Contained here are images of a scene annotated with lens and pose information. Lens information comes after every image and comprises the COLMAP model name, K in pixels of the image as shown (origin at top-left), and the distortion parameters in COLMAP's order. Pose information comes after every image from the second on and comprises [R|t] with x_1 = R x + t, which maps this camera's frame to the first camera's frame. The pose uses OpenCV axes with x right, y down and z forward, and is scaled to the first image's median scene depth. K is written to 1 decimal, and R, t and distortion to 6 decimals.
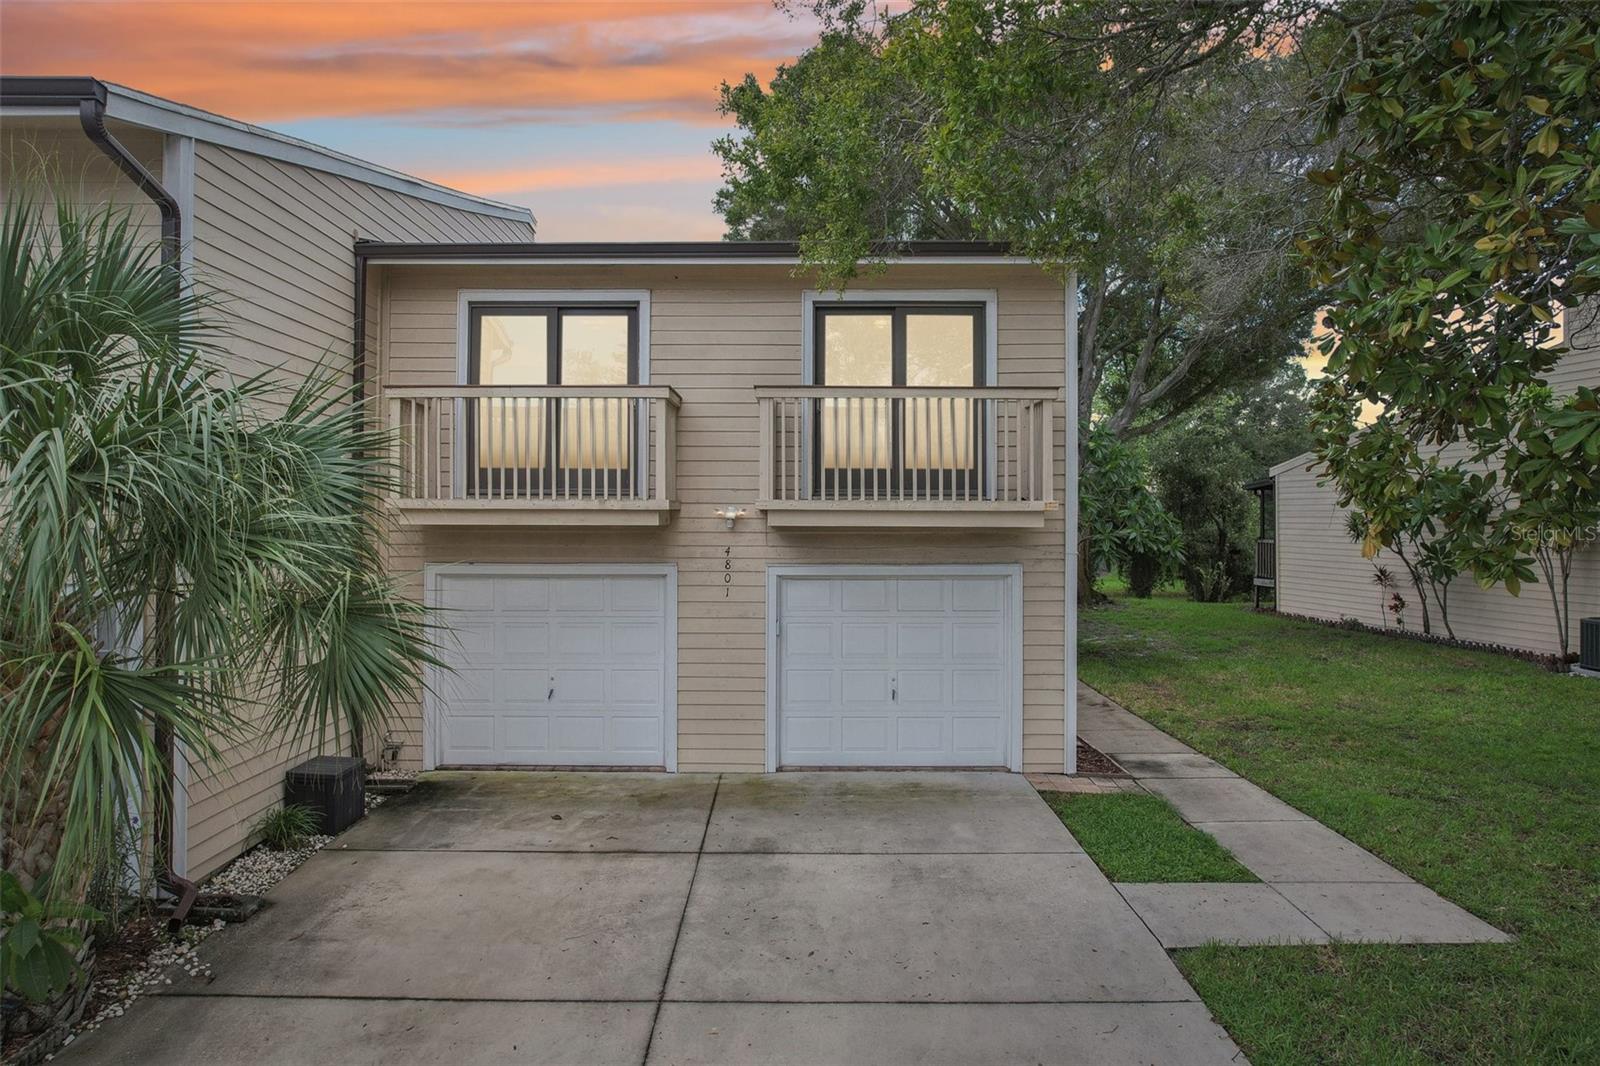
lens RADIAL K [[1101.2, 0, 795.2], [0, 1101.2, 496.8], [0, 0, 1]] dist [-0.062574, 0.042043]
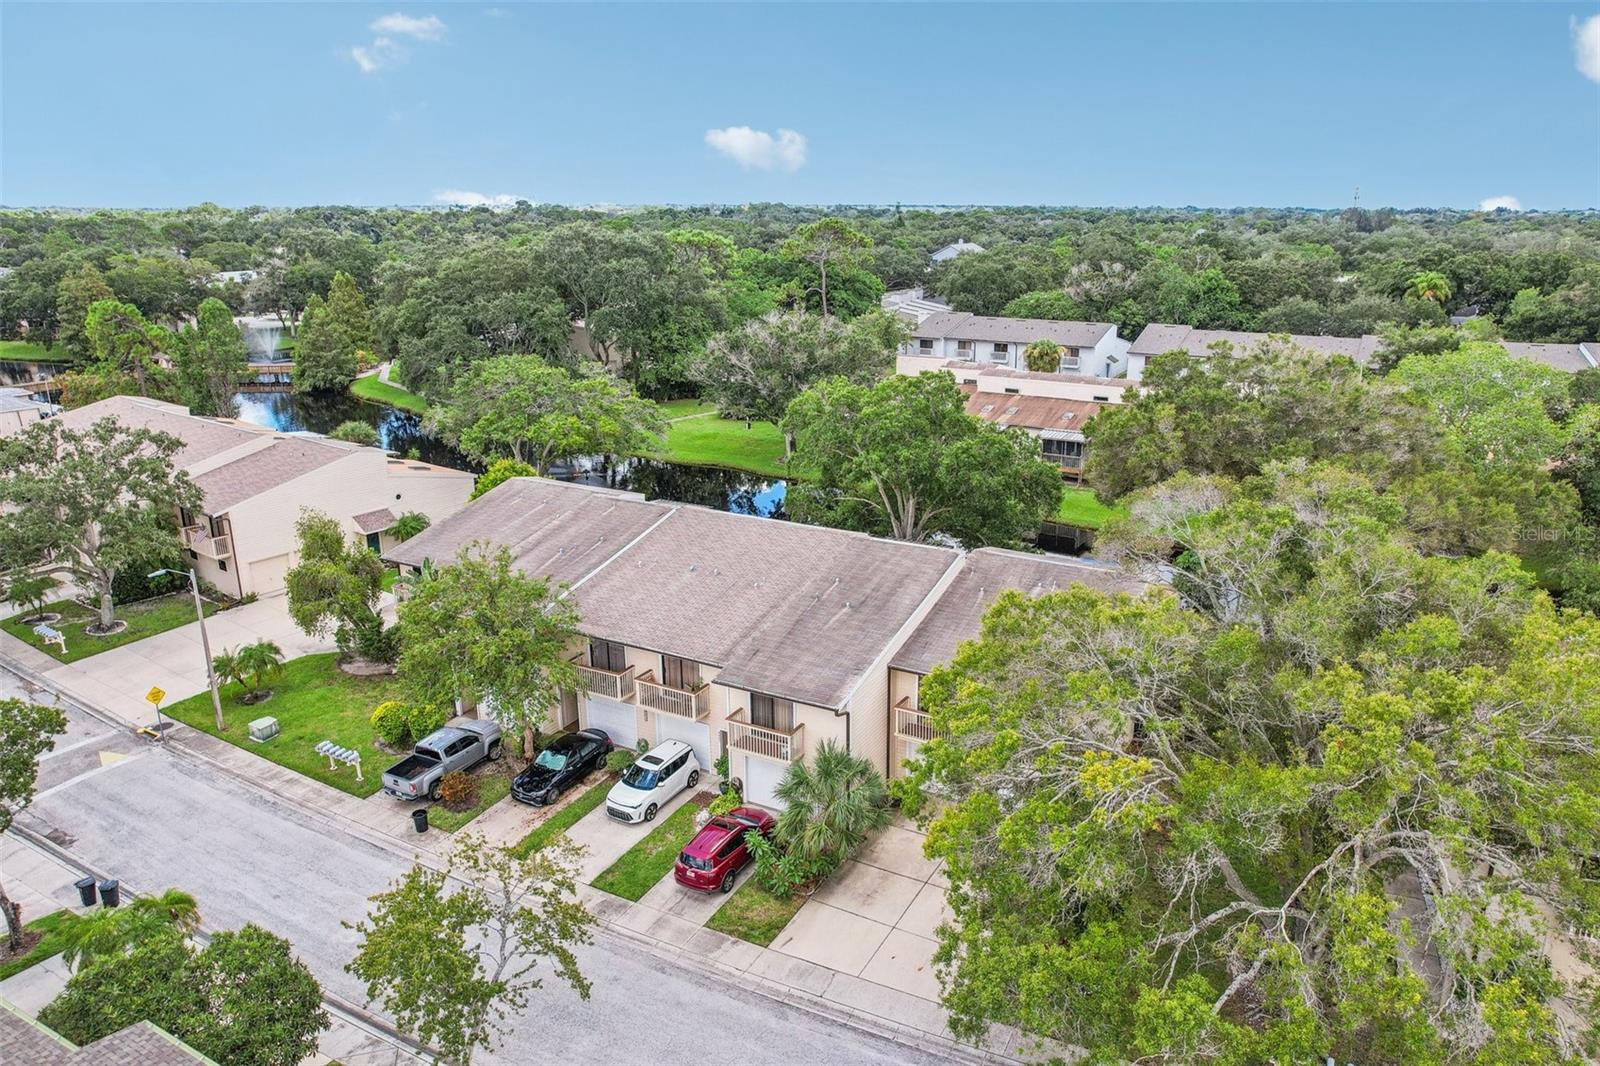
lens RADIAL K [[1089.7, 0, 788.3], [0, 1089.7, 525.7], [0, 0, 1]] dist [-0.059931, 0.042648]
pose [[0.865023, 0.127280, -0.485320, 1.027819], [0.024034, 0.955666, 0.293472, -1.755614], [0.501156, -0.265524, 0.823614, -2.072079]]
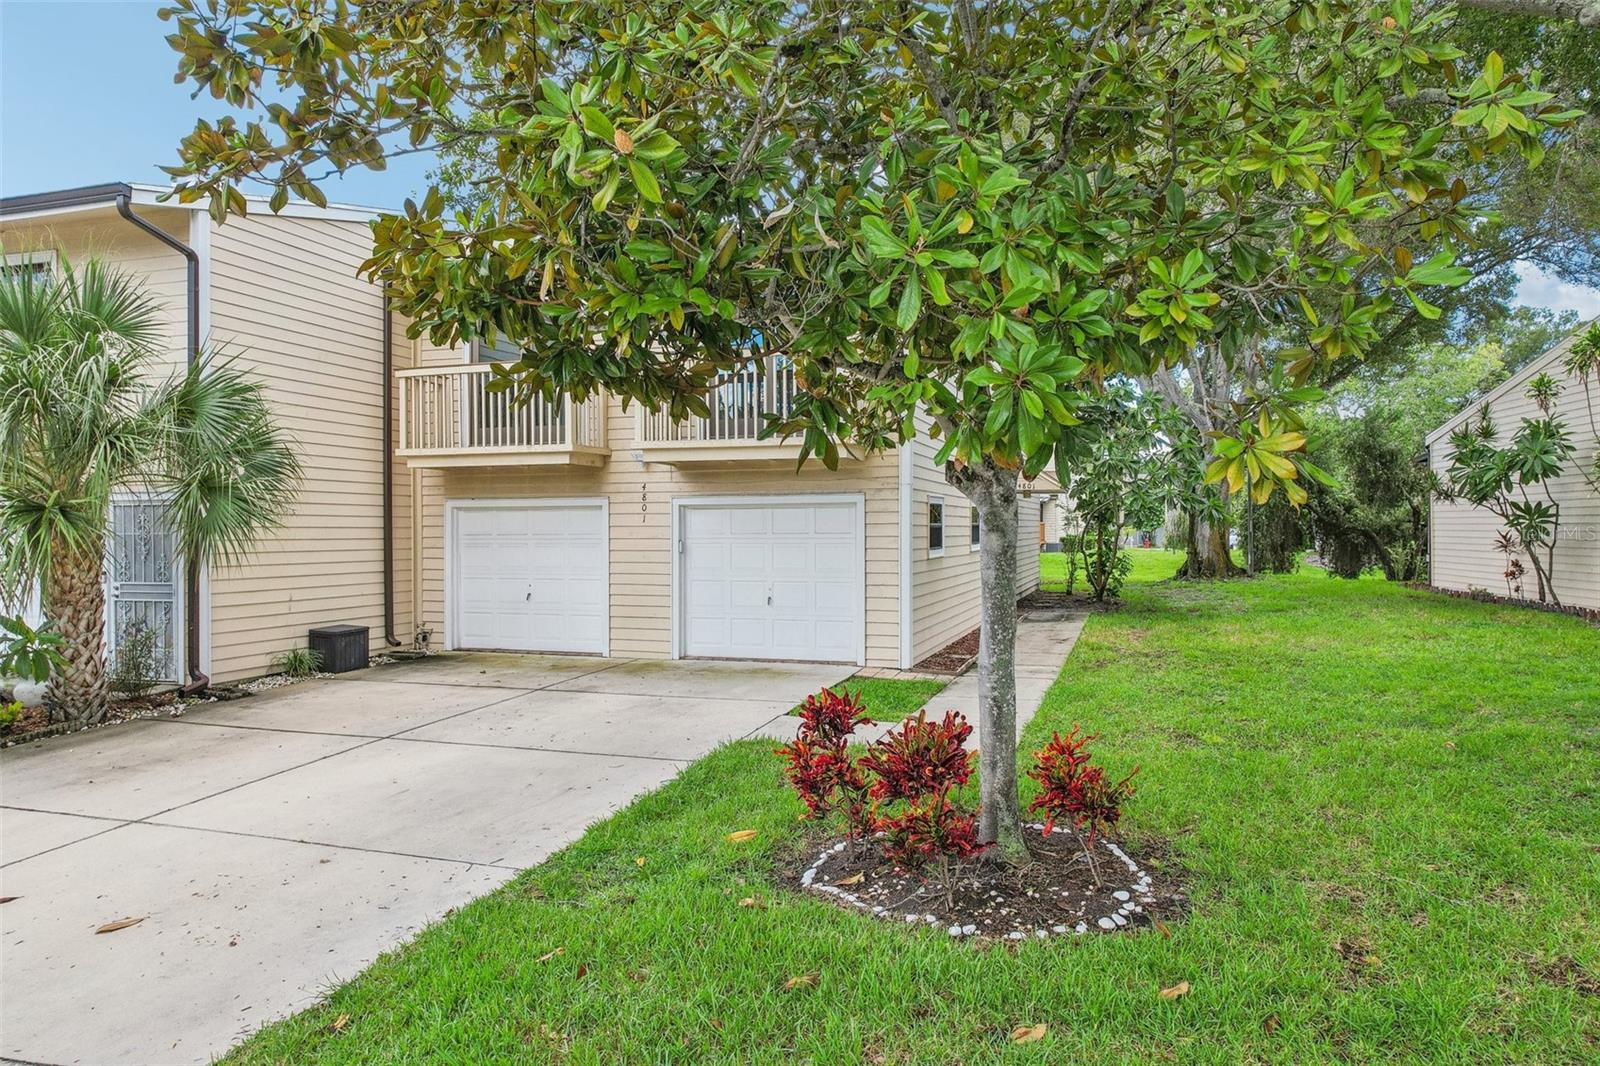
lens RADIAL K [[1089.7, 0, 788.3], [0, 1089.7, 525.7], [0, 0, 1]] dist [-0.059931, 0.042648]
pose [[0.948656, -0.005177, -0.316266, 0.519090], [0.010540, 0.999828, 0.015248, 0.080472], [0.316133, -0.017798, 0.948548, -0.159661]]
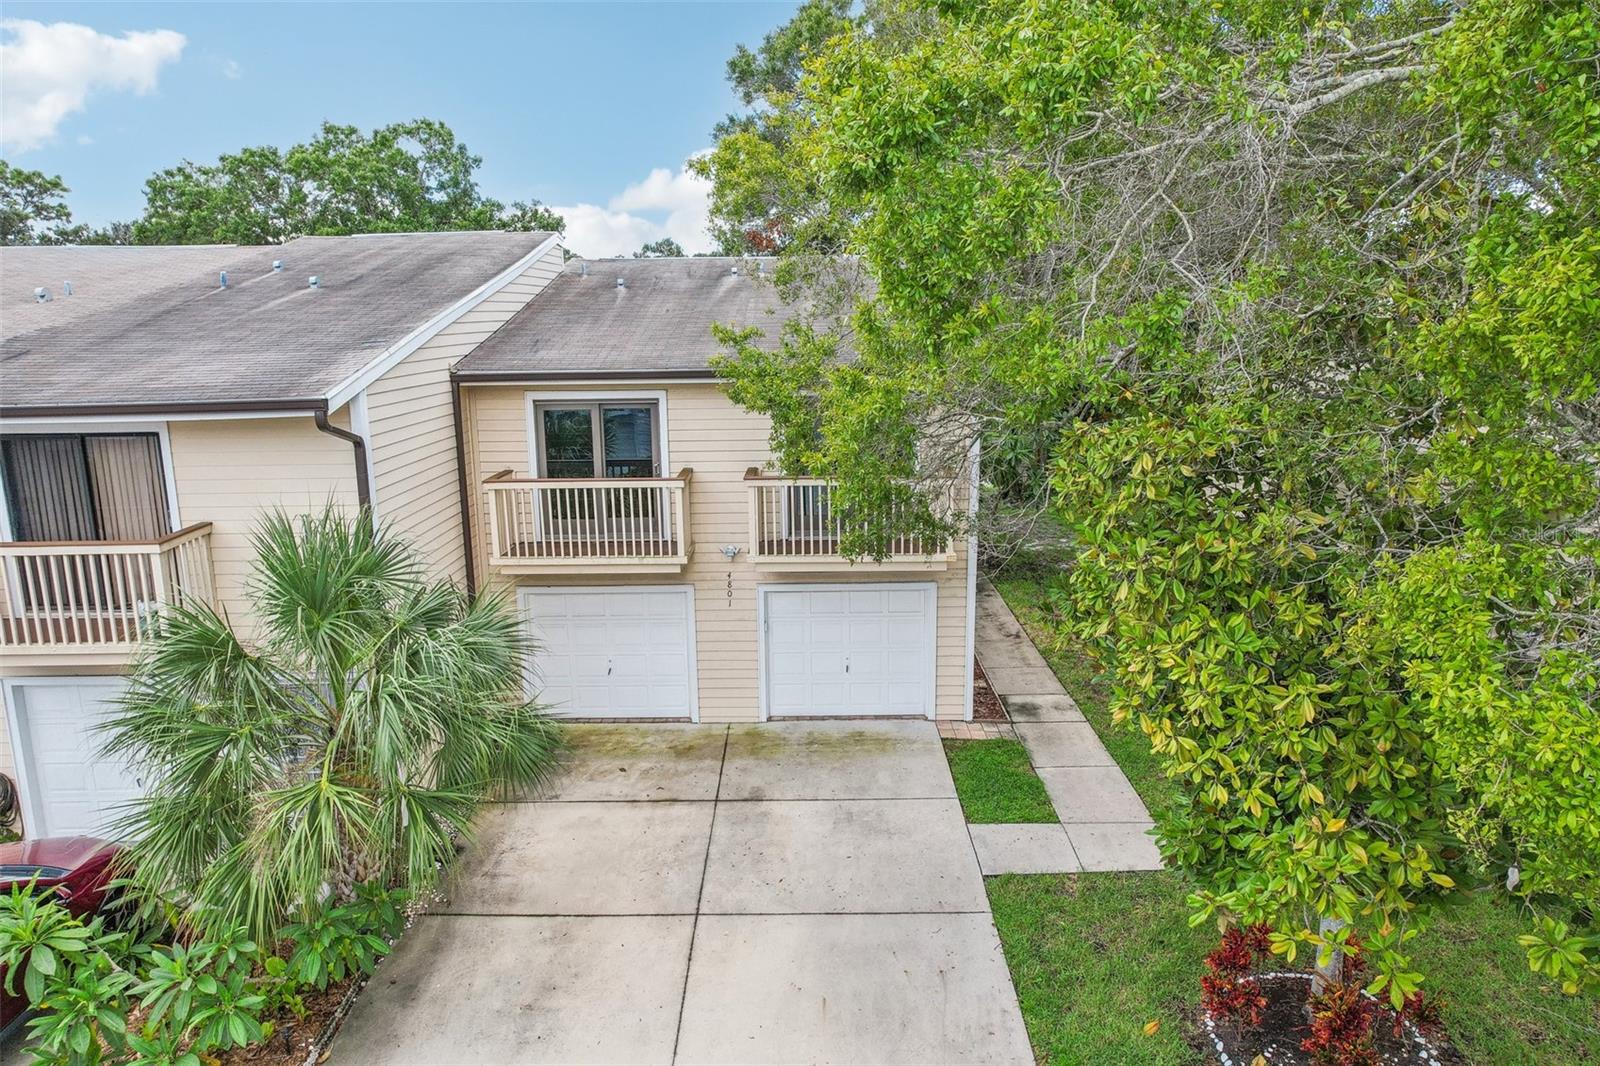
lens RADIAL K [[1079.0, 0, 800.0], [0, 1079.0, 533.0], [0, 0, 1]] dist [-0.063062, 0.054173]
pose [[0.999849, -0.016078, -0.006567, 0.041290], [0.017131, 0.975137, 0.220942, -0.319793], [0.002851, -0.221021, 0.975265, -0.354544]]
